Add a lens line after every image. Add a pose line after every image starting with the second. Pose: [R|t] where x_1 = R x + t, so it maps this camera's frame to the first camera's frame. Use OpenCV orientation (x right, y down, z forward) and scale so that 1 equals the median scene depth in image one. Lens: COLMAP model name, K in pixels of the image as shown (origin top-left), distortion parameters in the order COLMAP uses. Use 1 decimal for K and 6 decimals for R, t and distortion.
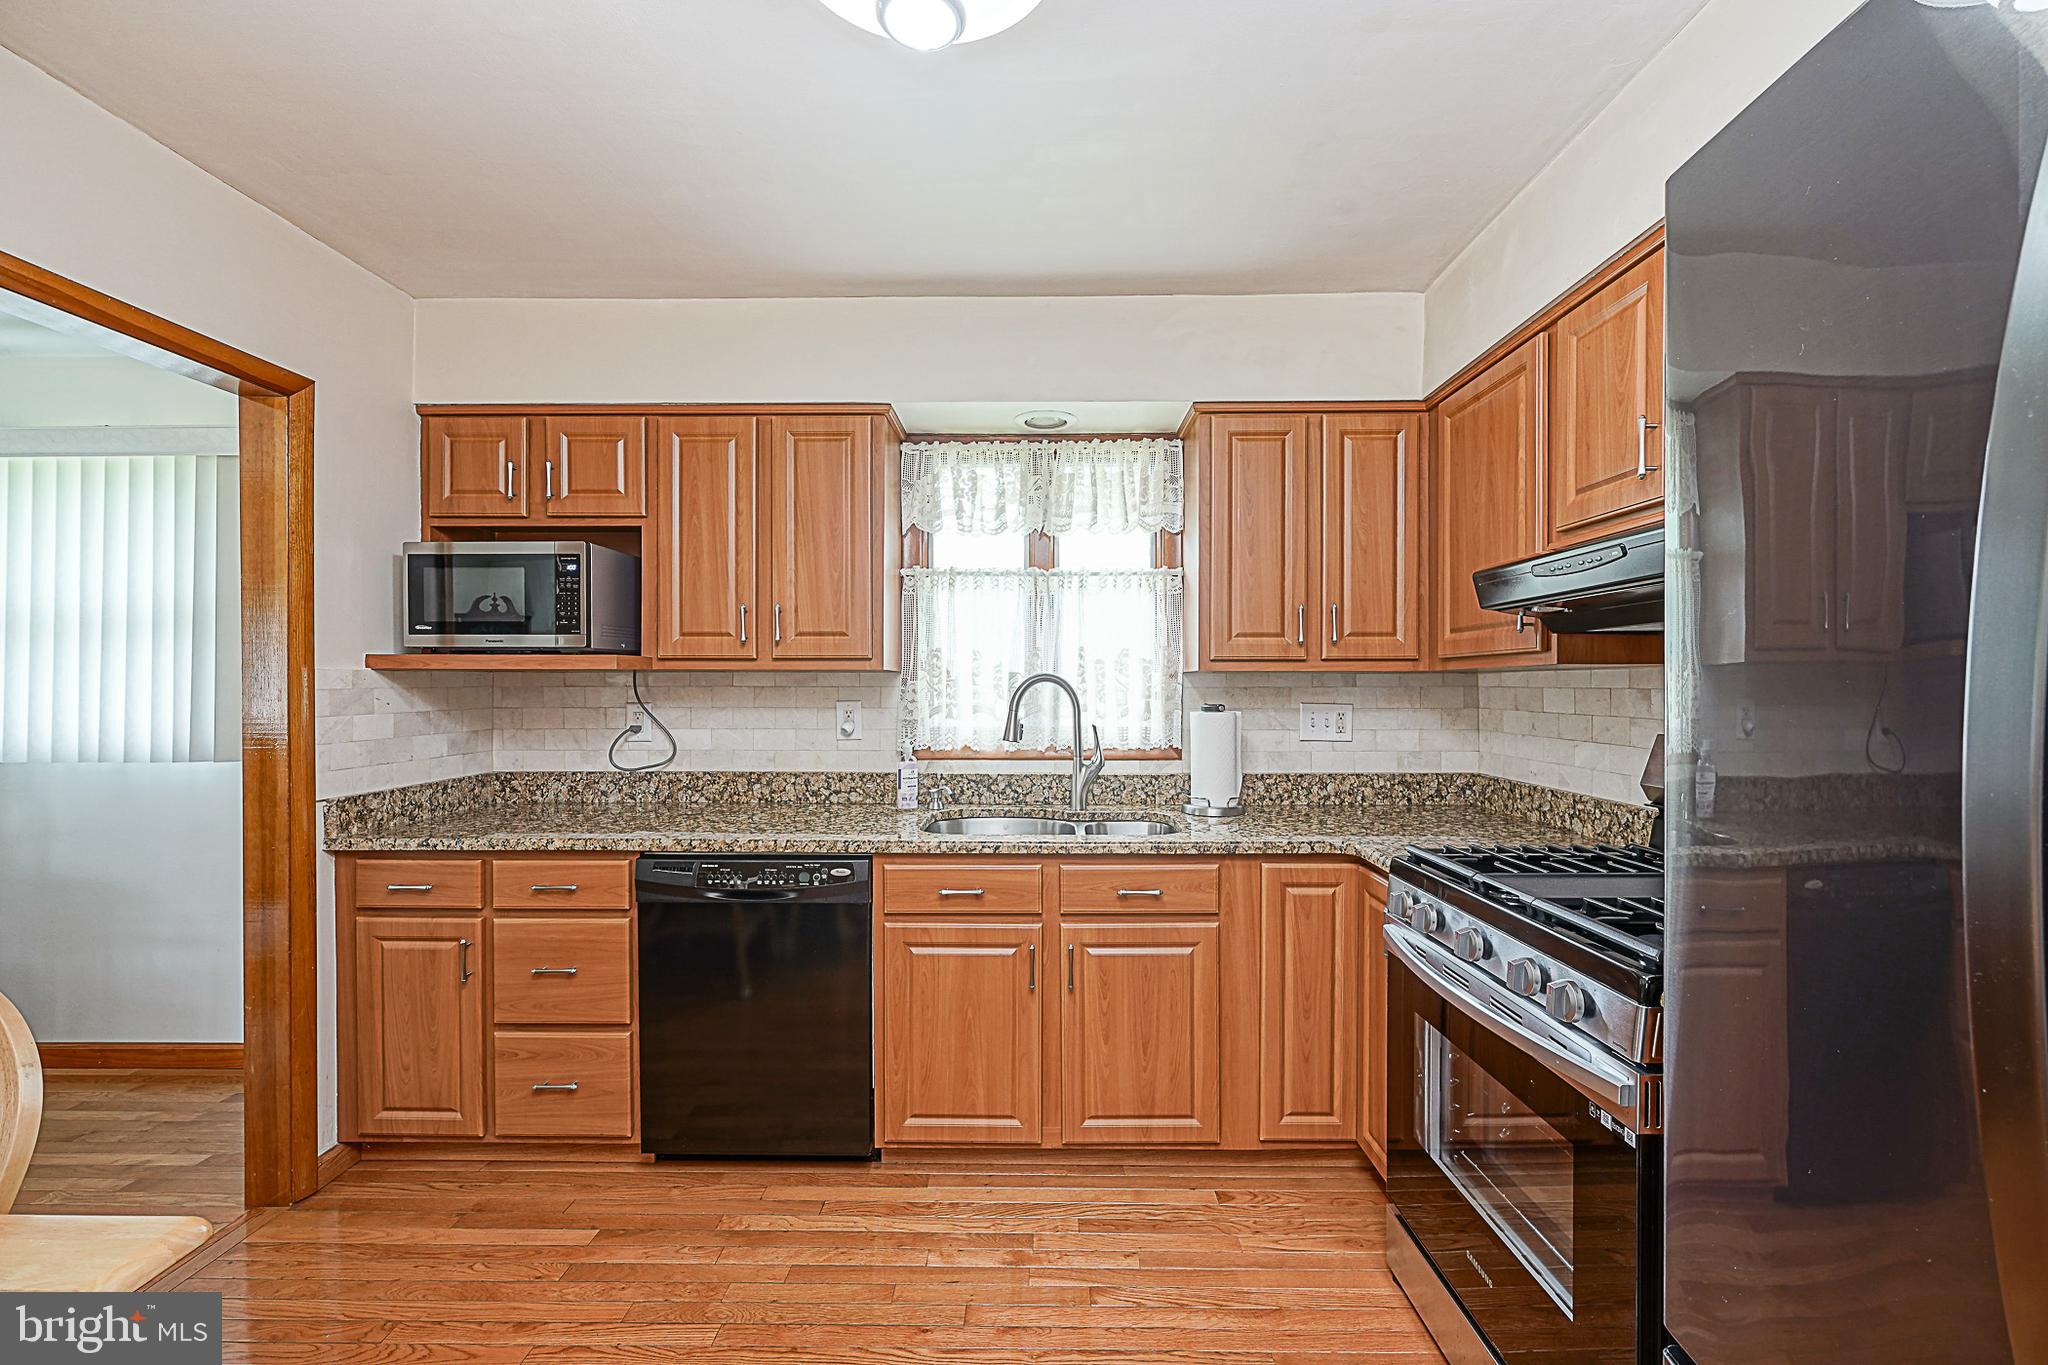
lens RADIAL K [[852.1, 0, 1026.0], [0, 852.1, 687.7], [0, 0, 1]] dist [0.000385, -0.000965]
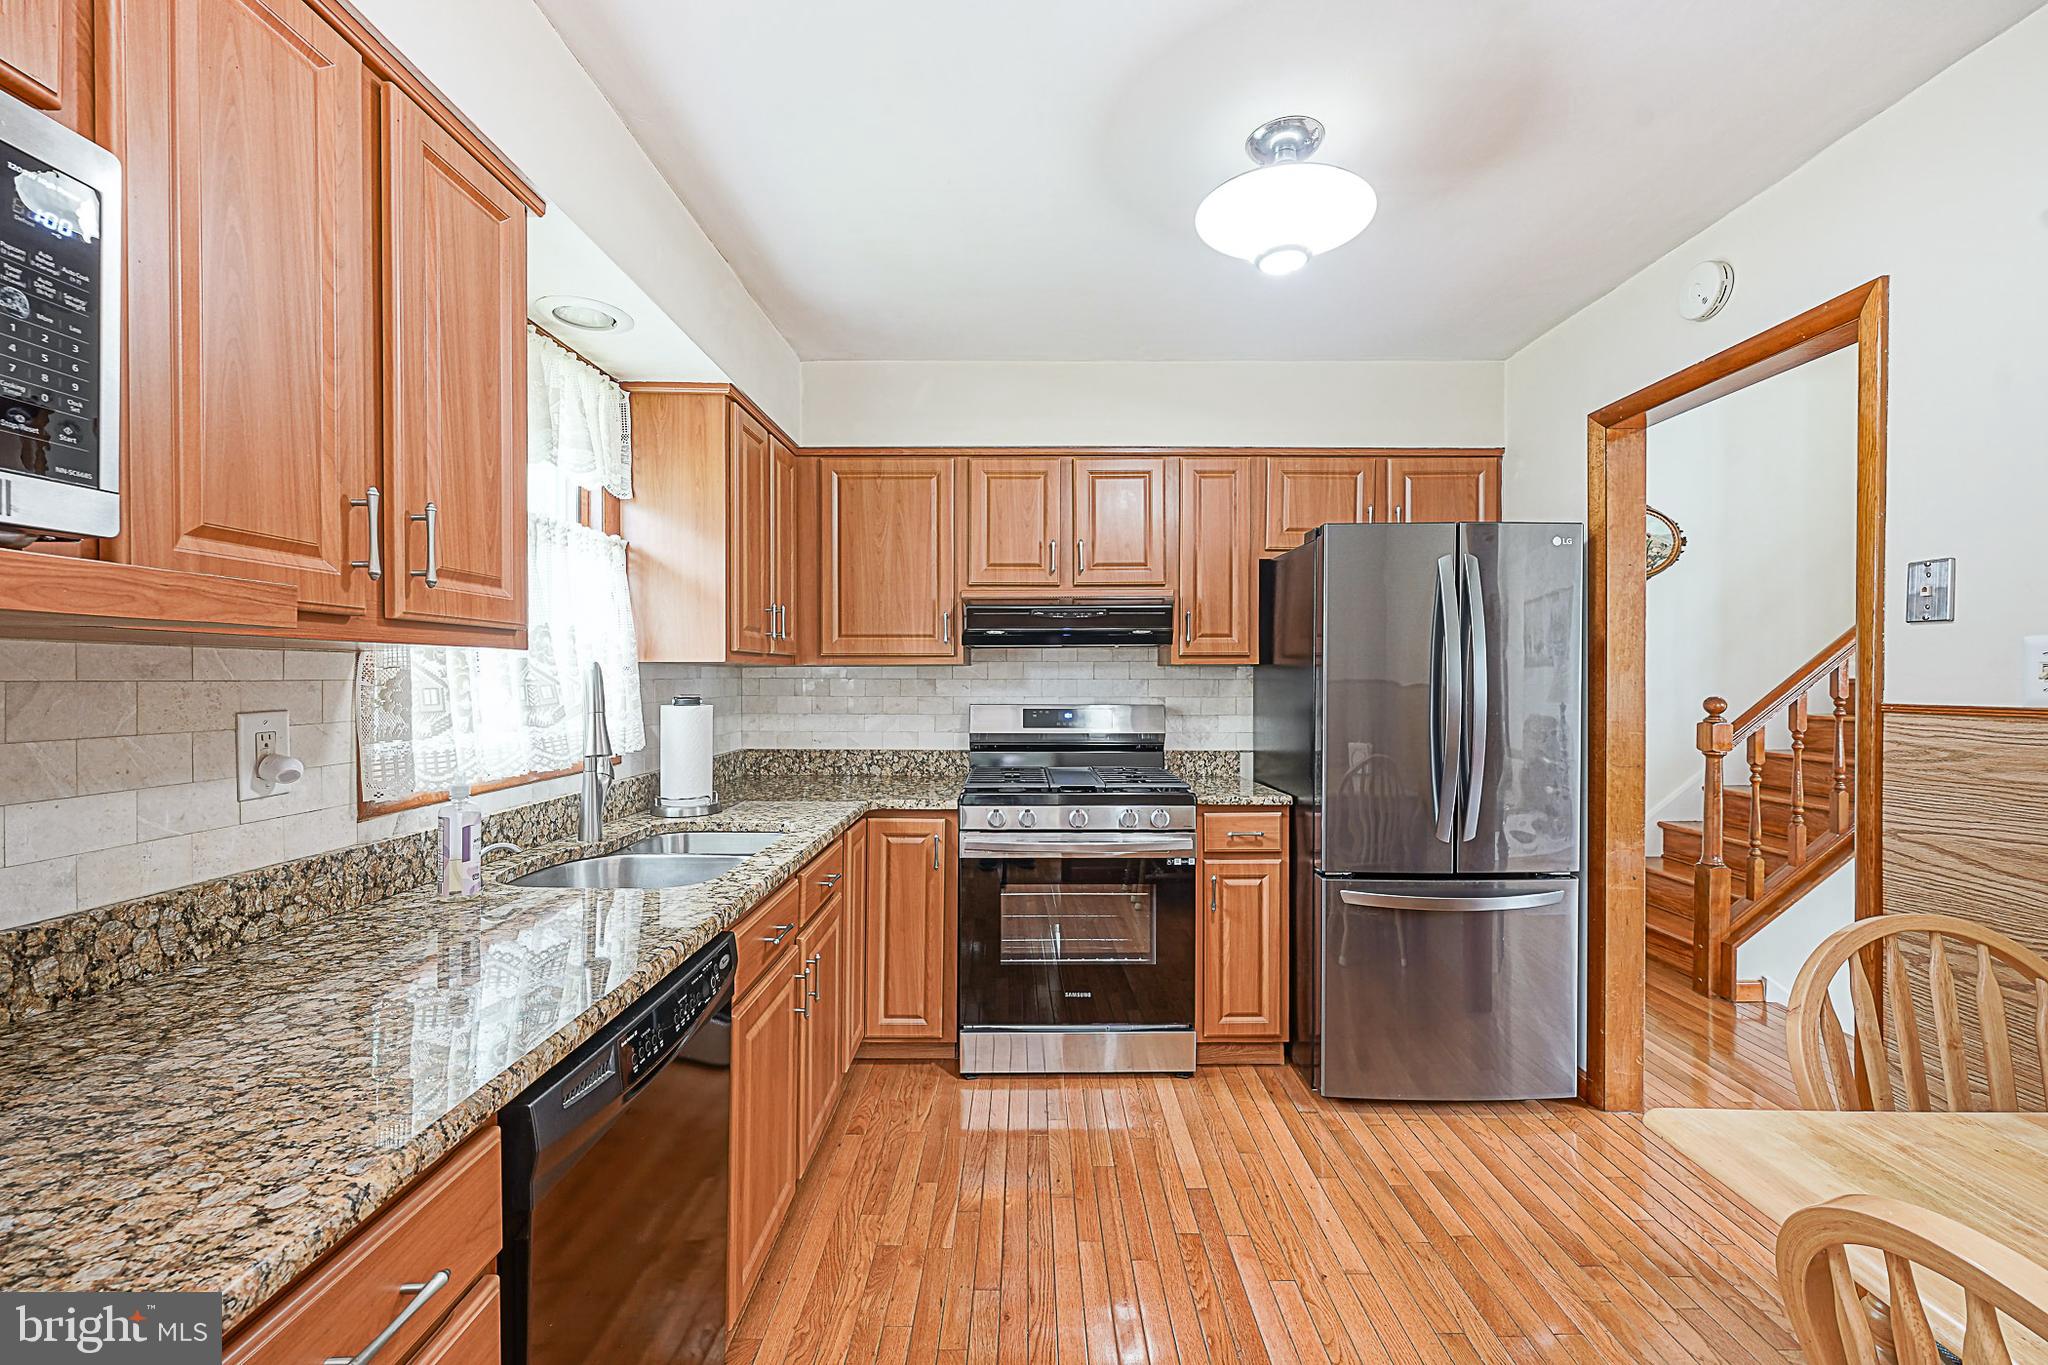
lens RADIAL K [[852.1, 0, 1028.8], [0, 852.1, 679.9], [0, 0, 1]] dist [0.000385, -0.000965]
pose [[-0.024357, -0.004263, 0.999694, -0.762277], [0.003618, 0.999984, 0.004352, -0.002881], [-0.999697, 0.003723, -0.024341, 0.674498]]
